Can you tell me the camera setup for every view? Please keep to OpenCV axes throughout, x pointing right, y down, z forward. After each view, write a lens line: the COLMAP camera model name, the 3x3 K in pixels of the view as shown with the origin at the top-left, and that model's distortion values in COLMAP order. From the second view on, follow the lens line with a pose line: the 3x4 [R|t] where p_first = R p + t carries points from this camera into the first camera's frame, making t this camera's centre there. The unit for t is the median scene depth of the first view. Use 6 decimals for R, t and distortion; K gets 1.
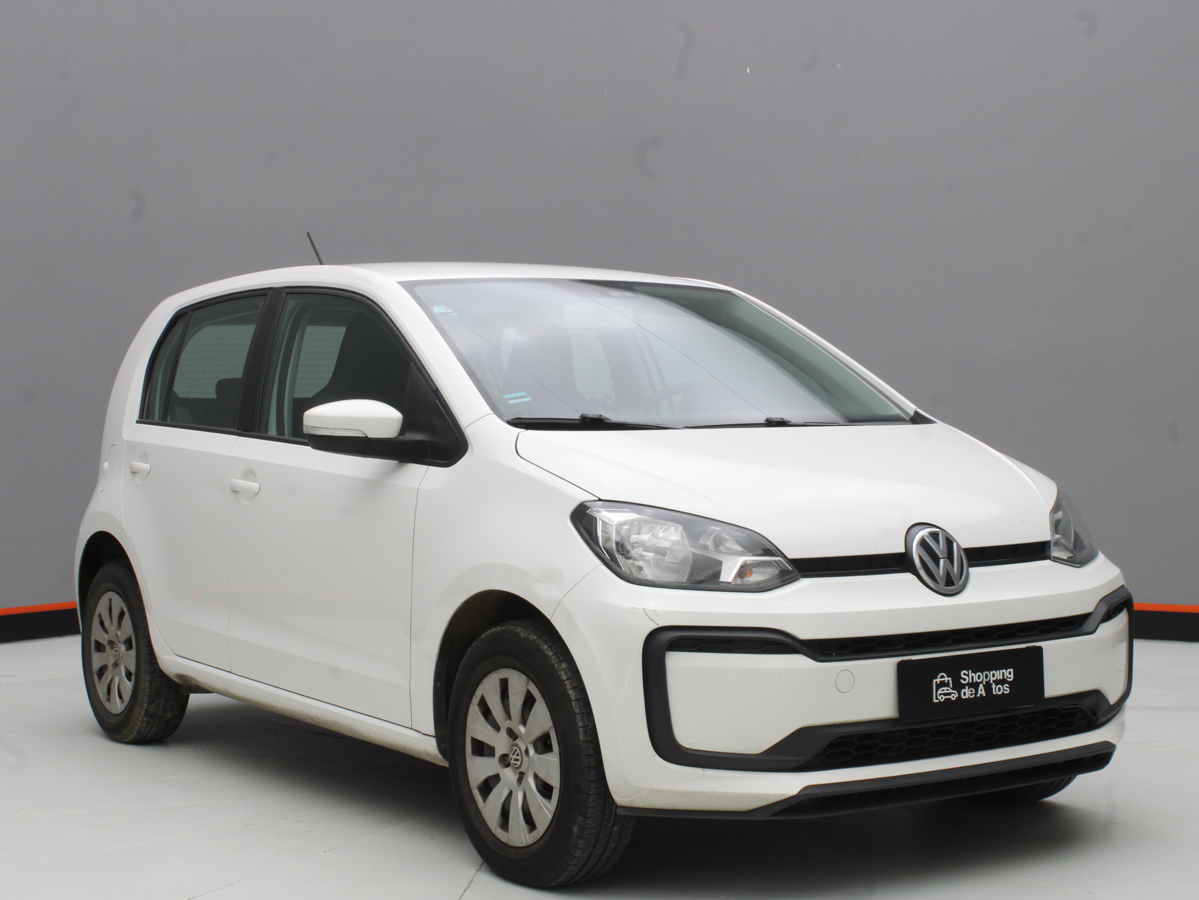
lens RADIAL K [[2018.4, 0, 599.5], [0, 2018.4, 450.0], [0, 0, 1]] dist [-0.035329, 0.062666]
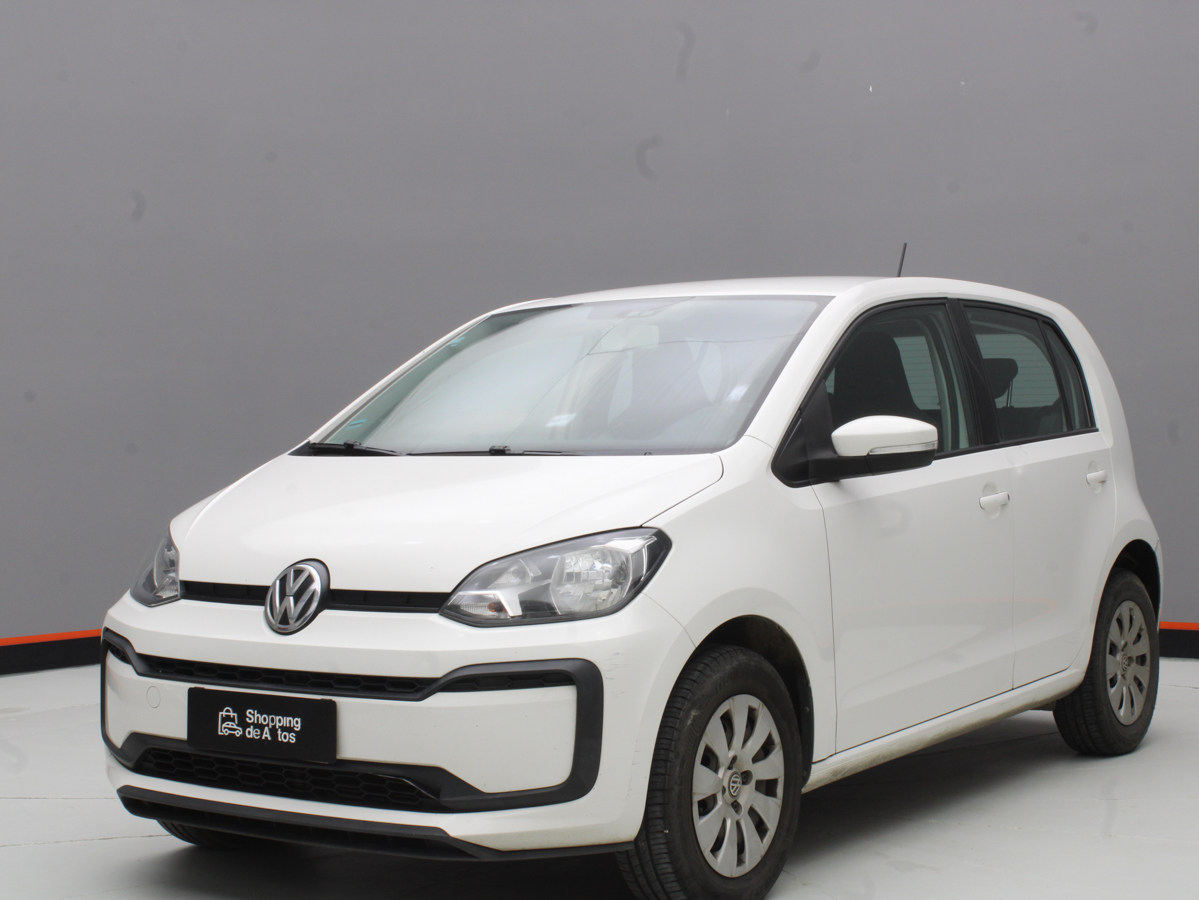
lens RADIAL K [[2018.4, 0, 599.5], [0, 2018.4, 450.0], [0, 0, 1]] dist [-0.035329, 0.062666]
pose [[0.360706, 0.020548, -0.932453, 1.153457], [-0.010447, 0.999784, 0.017991, -0.036689], [0.932621, 0.003252, 0.360842, 0.800121]]
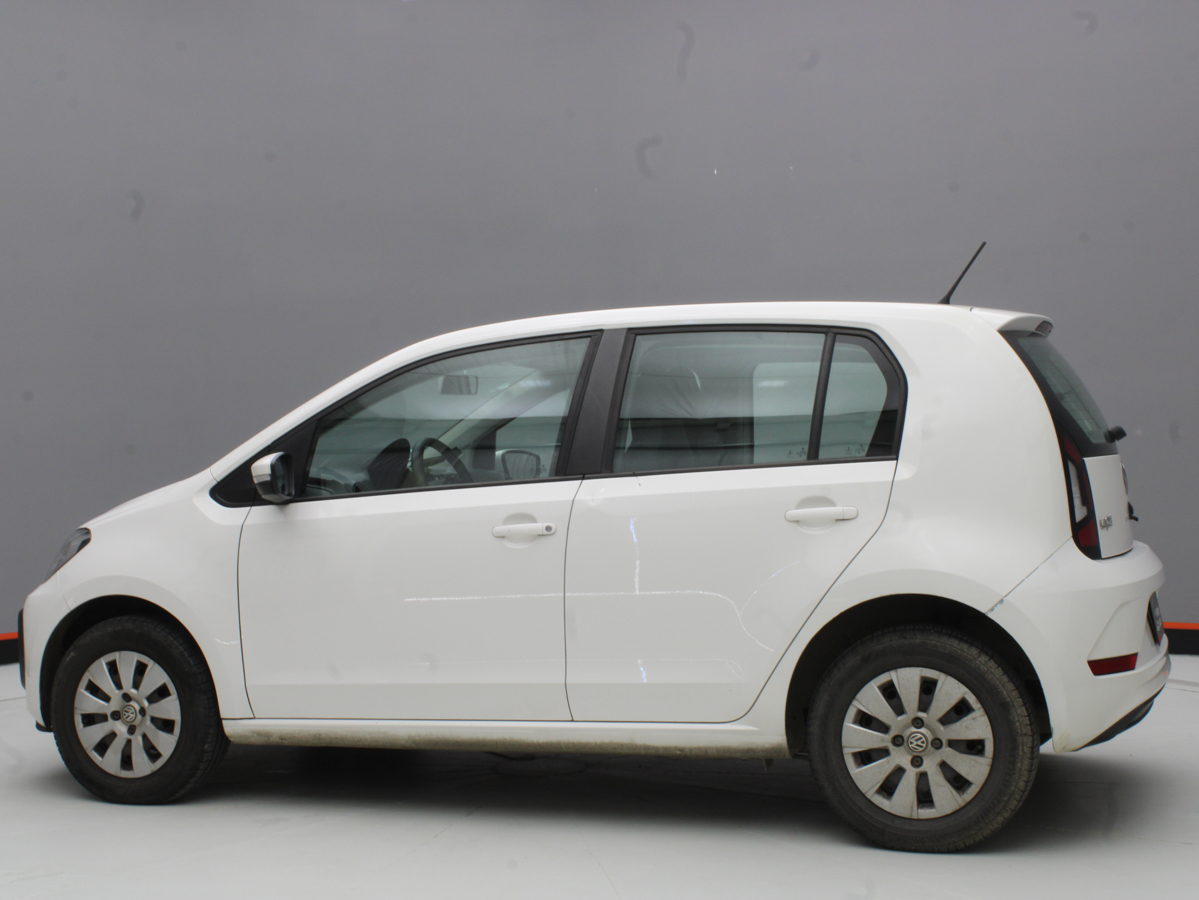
lens RADIAL K [[1666.9, 0, 599.5], [0, 1666.9, 450.0], [0, 0, 1]] dist [-0.085455, 0.156568]
pose [[-0.811207, 0.028458, -0.584066, 0.658568], [0.019381, 0.999575, 0.021786, -0.058940], [0.584437, 0.006353, -0.811414, 2.364205]]
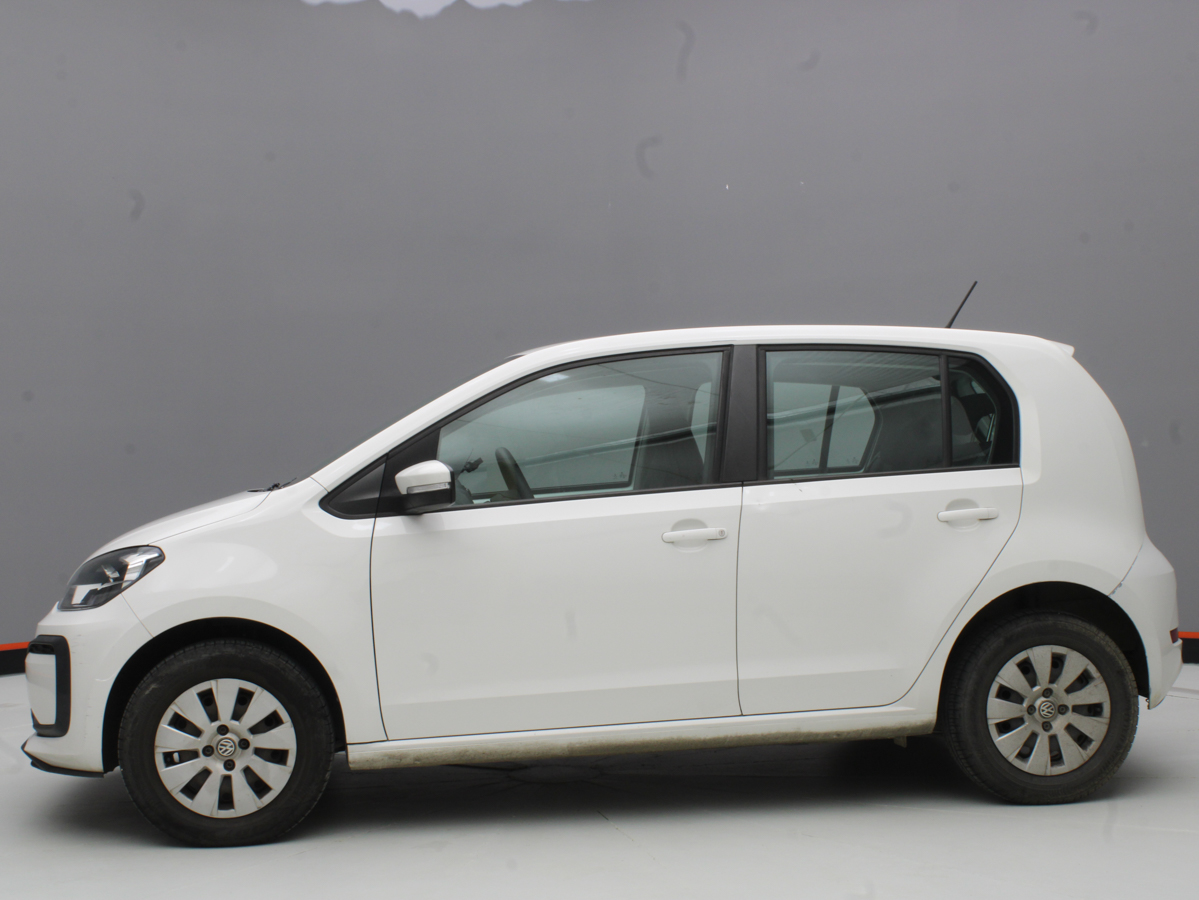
lens RADIAL K [[1666.9, 0, 599.5], [0, 1666.9, 450.0], [0, 0, 1]] dist [-0.085455, 0.156568]
pose [[-0.448028, 0.015277, -0.893889, 1.091221], [0.007231, 0.999883, 0.013465, -0.057311], [0.893990, -0.000431, -0.448086, 1.914104]]
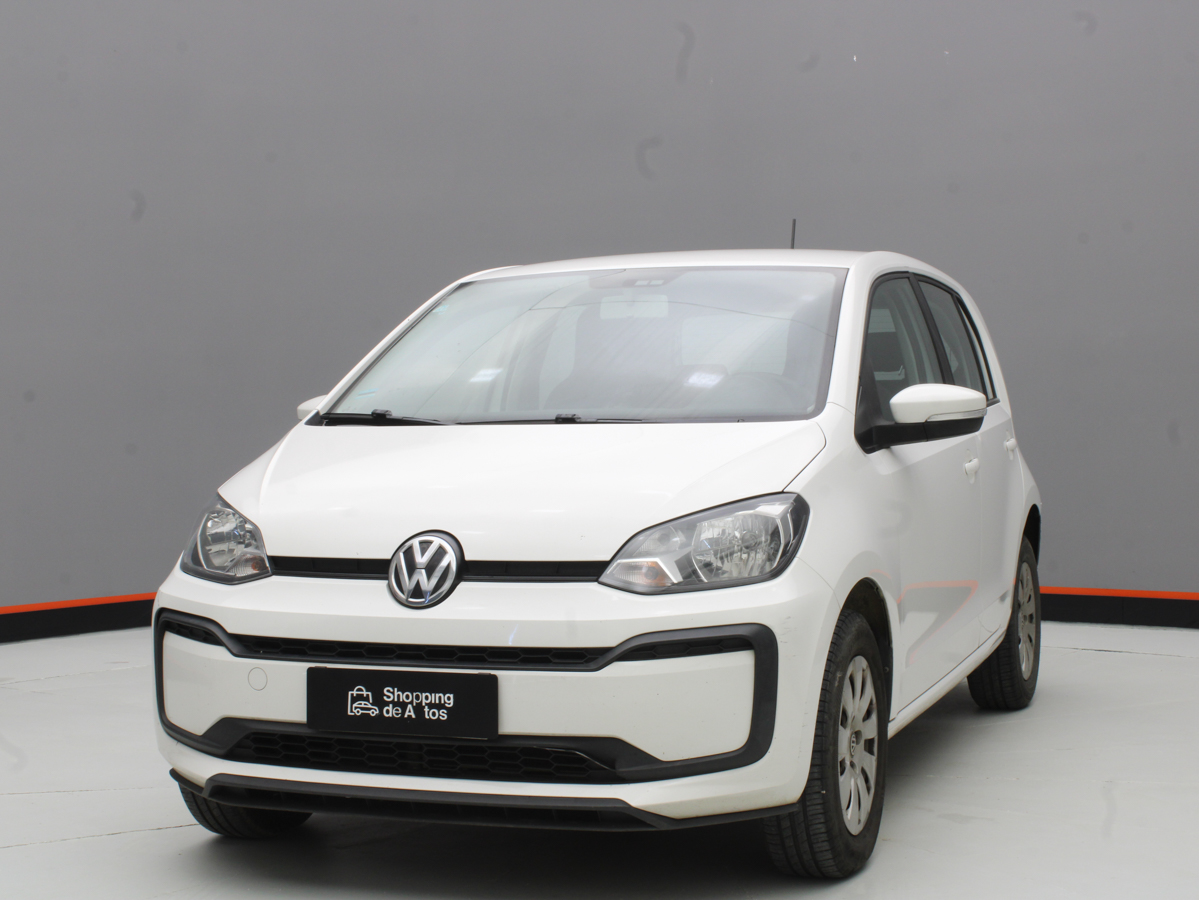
lens RADIAL K [[2013.7, 0, 599.5], [0, 2013.7, 450.0], [0, 0, 1]] dist [-0.041668, -0.098280]
pose [[0.572130, 0.025939, -0.819753, 1.004963], [-0.009533, 0.999643, 0.024977, -0.026414], [0.820108, -0.006476, 0.572172, 0.539292]]
